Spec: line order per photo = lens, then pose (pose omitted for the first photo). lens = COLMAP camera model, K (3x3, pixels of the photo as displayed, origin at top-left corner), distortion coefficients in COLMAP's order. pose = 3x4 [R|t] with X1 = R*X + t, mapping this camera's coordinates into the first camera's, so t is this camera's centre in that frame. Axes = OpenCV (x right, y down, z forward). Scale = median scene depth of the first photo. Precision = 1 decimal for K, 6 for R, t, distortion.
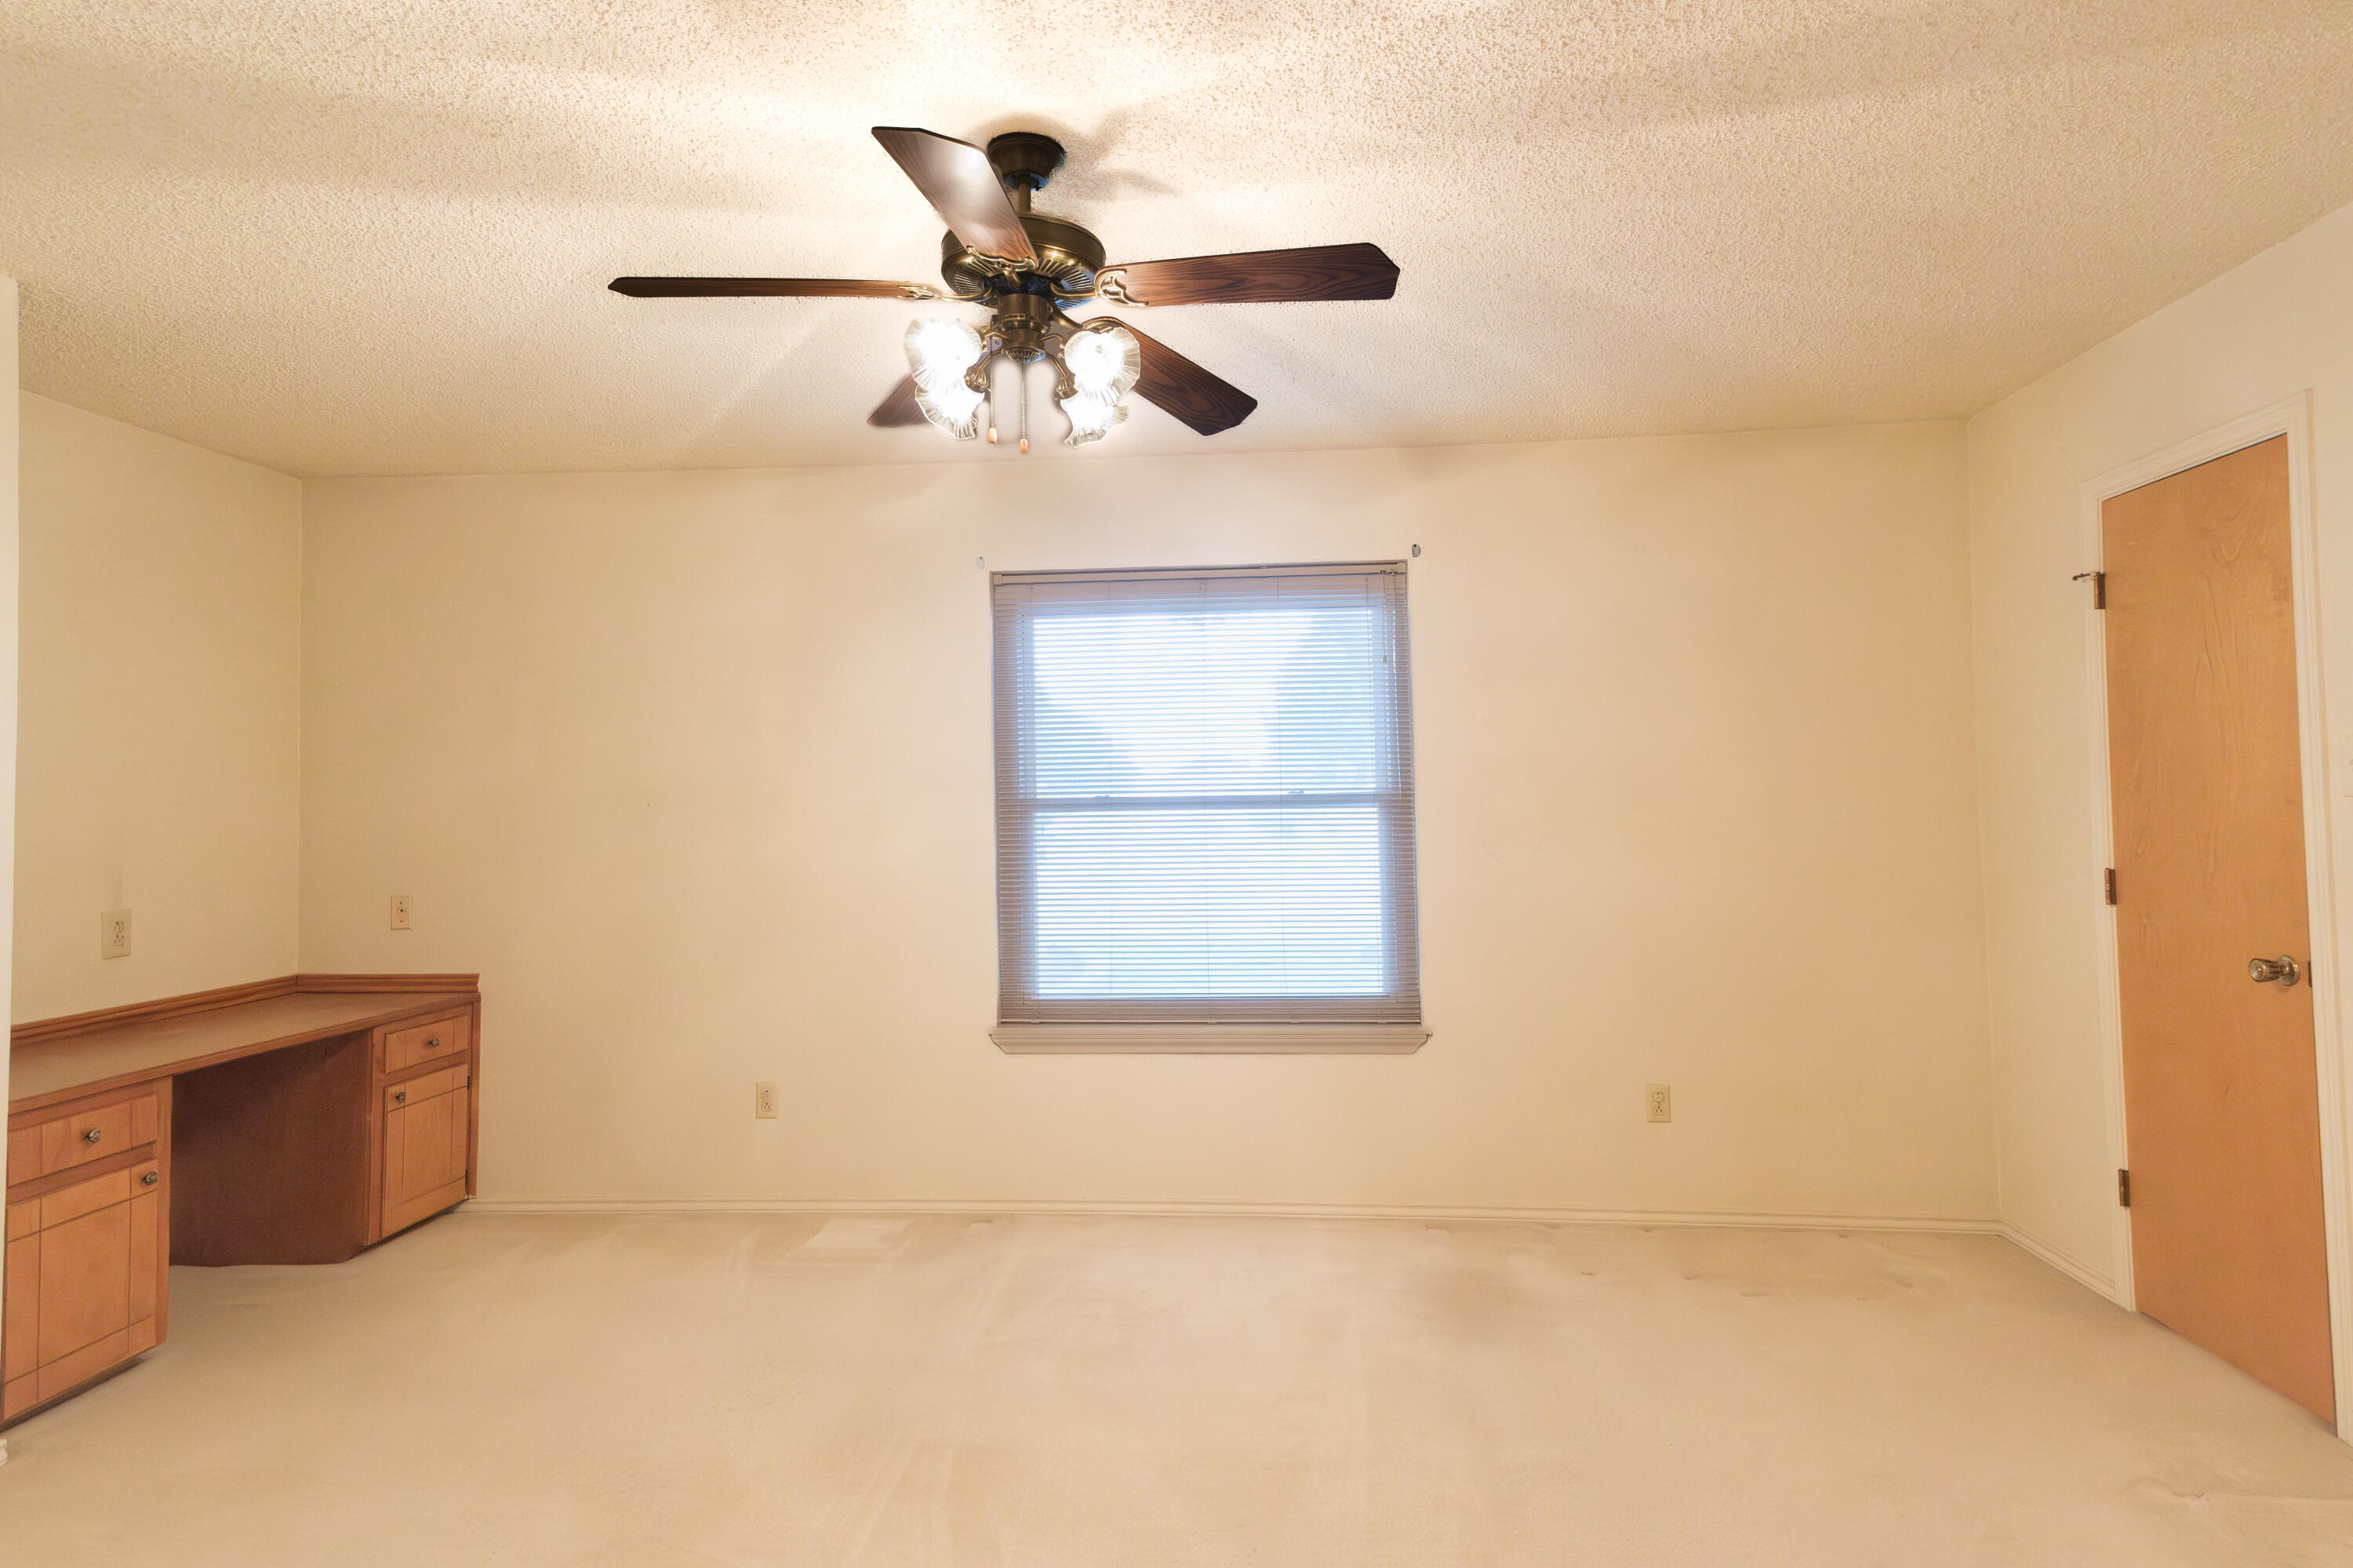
lens RADIAL K [[1306.5, 0, 1177.5], [0, 1306.5, 766.1], [0, 0, 1]] dist [0.027490, -0.001351]
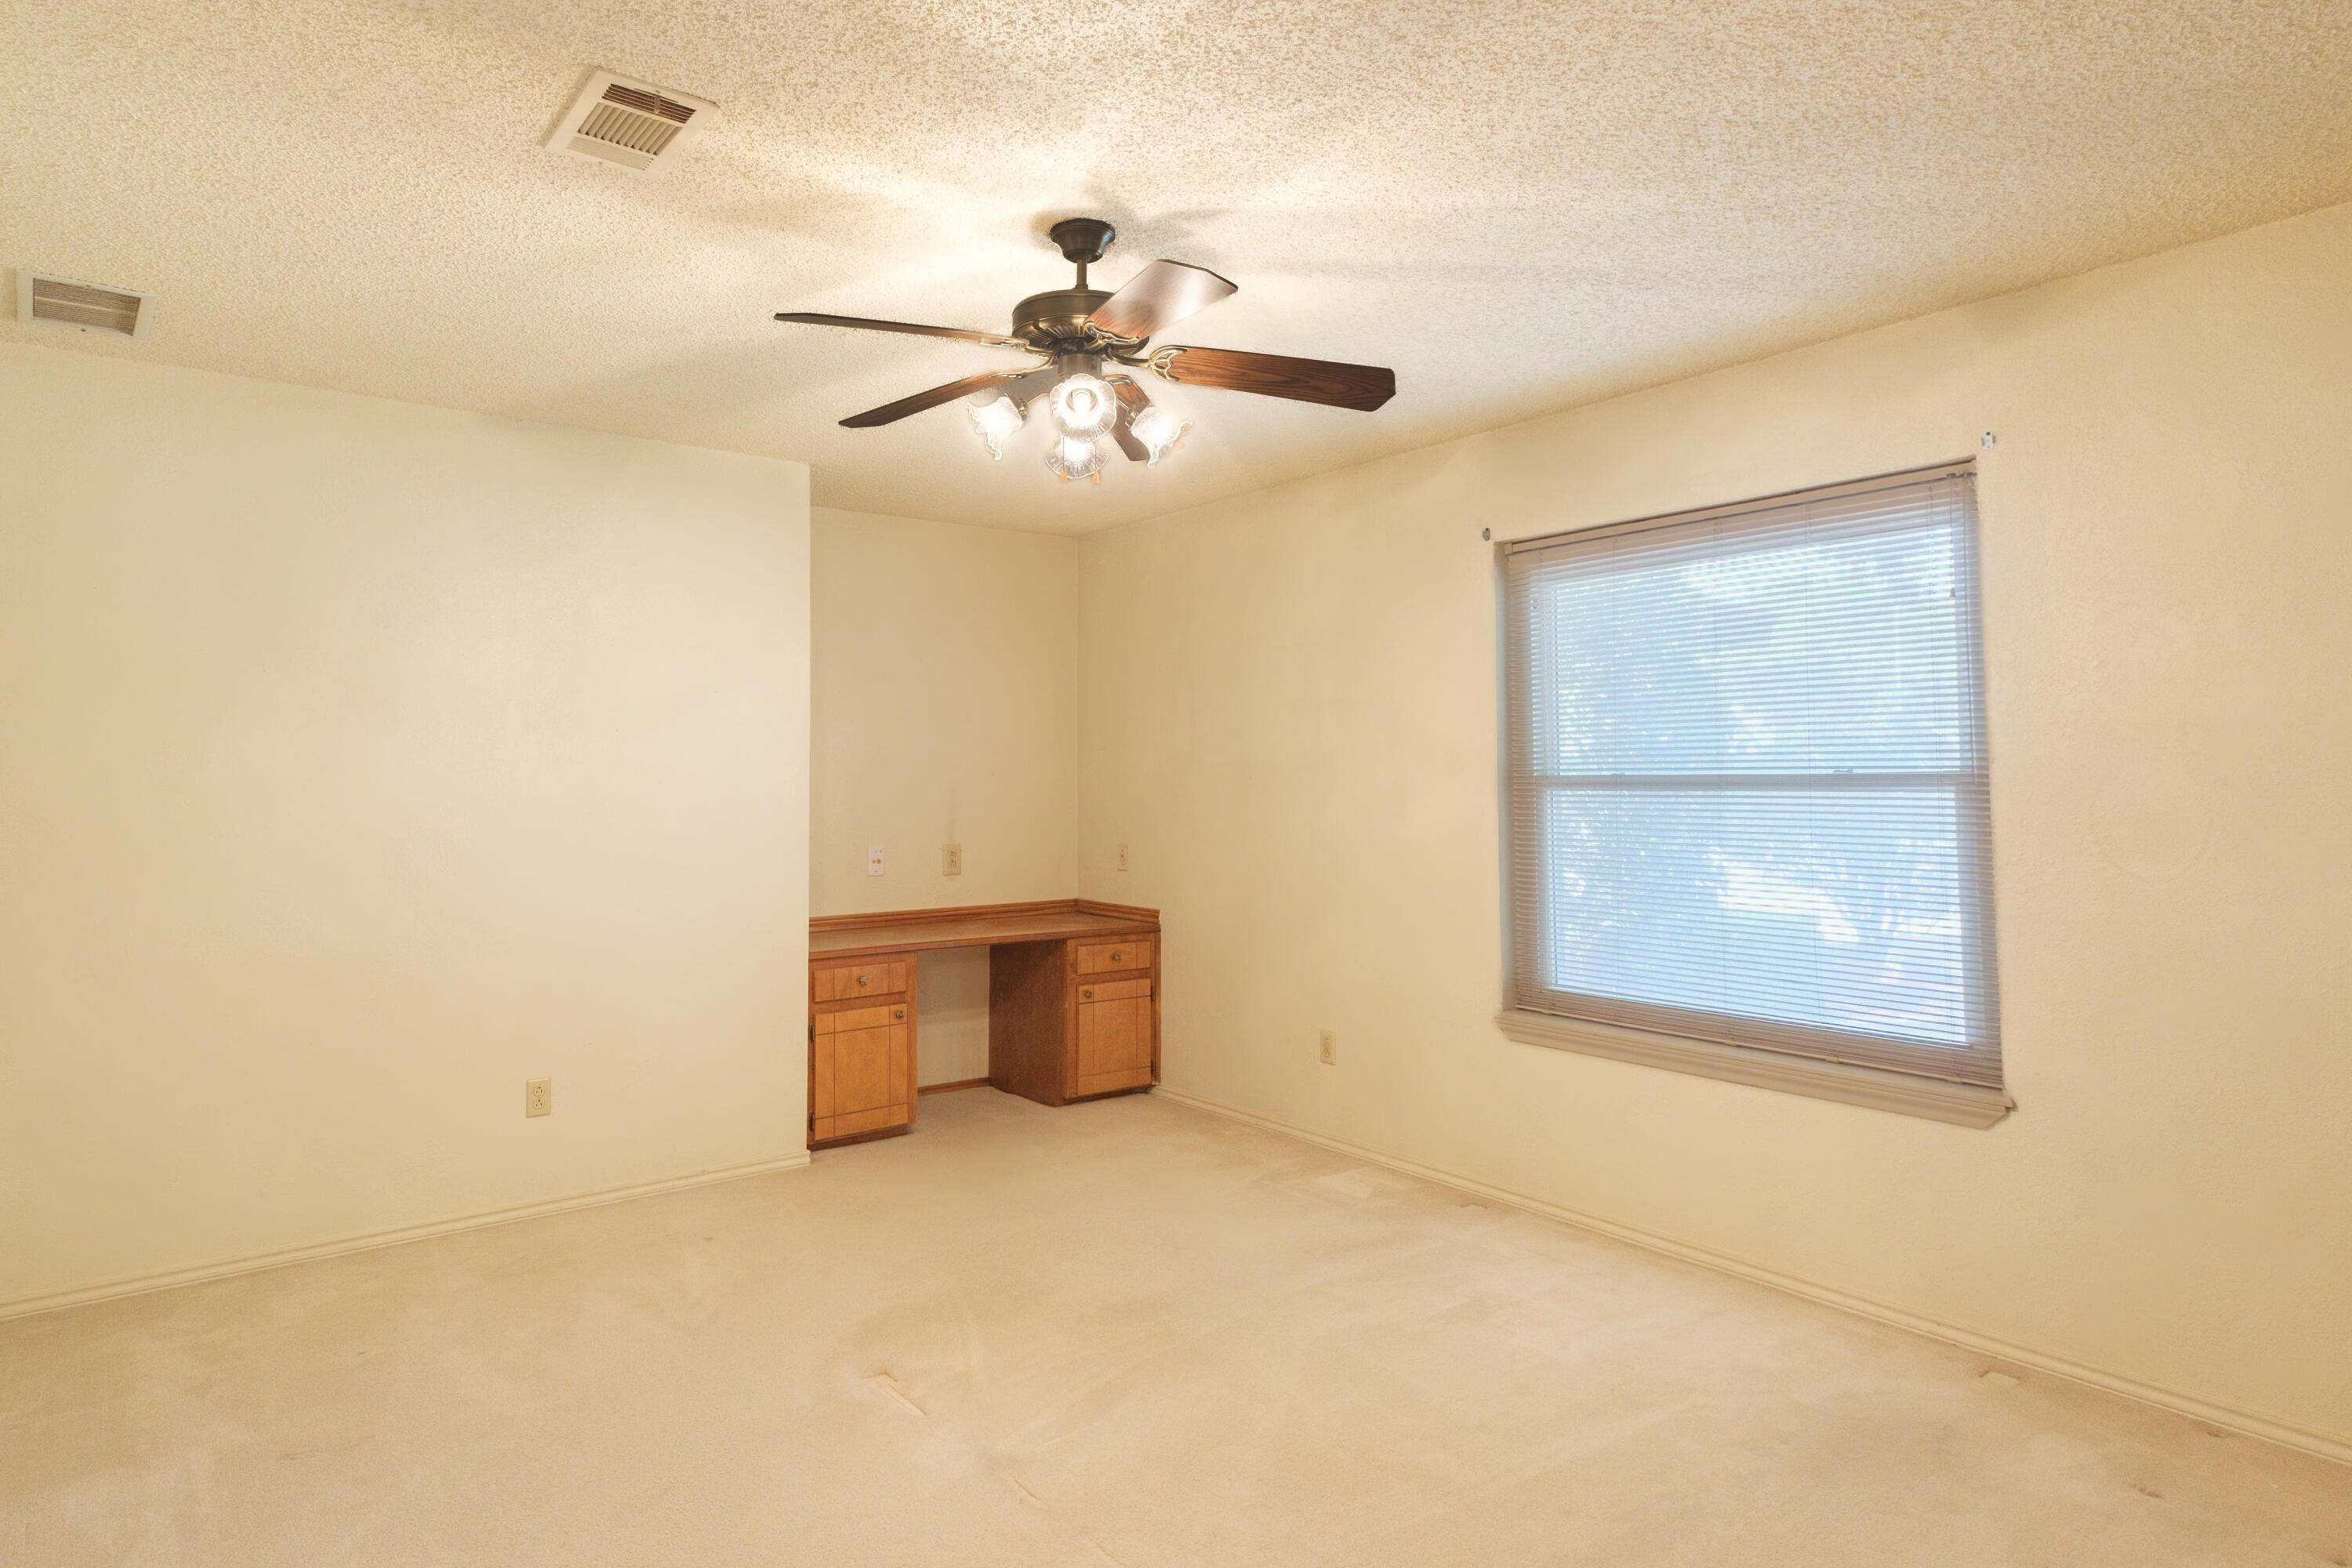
lens RADIAL K [[1289.1, 0, 1052.1], [0, 1289.1, 739.1], [0, 0, 1]] dist [-0.001855, -0.001932]
pose [[0.639473, -0.013018, -0.768703, 0.391360], [0.013048, 0.999896, -0.006078, -0.000551], [0.768702, -0.006144, 0.639577, 0.136970]]
